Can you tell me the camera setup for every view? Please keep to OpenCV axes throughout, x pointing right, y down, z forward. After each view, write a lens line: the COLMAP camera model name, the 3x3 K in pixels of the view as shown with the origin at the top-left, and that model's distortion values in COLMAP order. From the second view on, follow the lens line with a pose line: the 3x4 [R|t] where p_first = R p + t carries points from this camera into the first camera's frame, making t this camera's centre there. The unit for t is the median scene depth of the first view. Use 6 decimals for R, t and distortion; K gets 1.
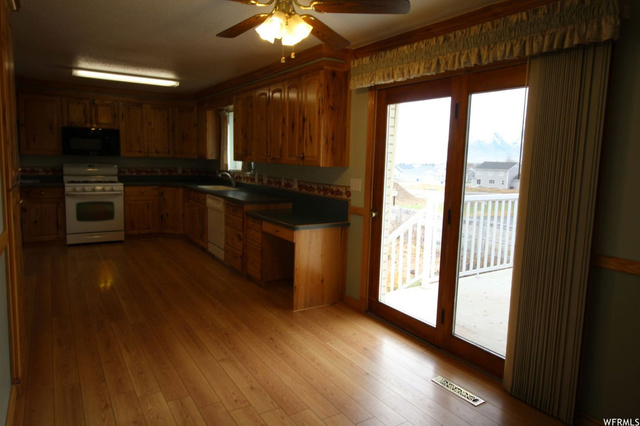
lens RADIAL K [[420.9, 0, 322.4], [0, 420.9, 204.9], [0, 0, 1]] dist [0.000184, -0.000219]
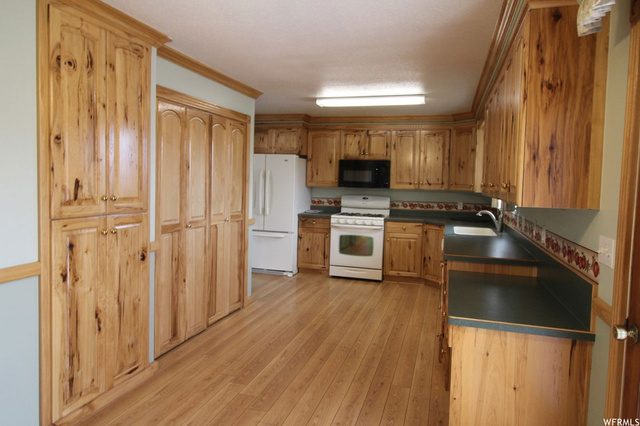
lens RADIAL K [[420.9, 0, 322.4], [0, 420.9, 204.9], [0, 0, 1]] dist [0.000184, -0.000219]
pose [[0.650005, 0.030561, -0.759315, 0.134013], [-0.091894, 0.995020, -0.038618, -0.031892], [0.754353, 0.094878, 0.649577, 0.304480]]
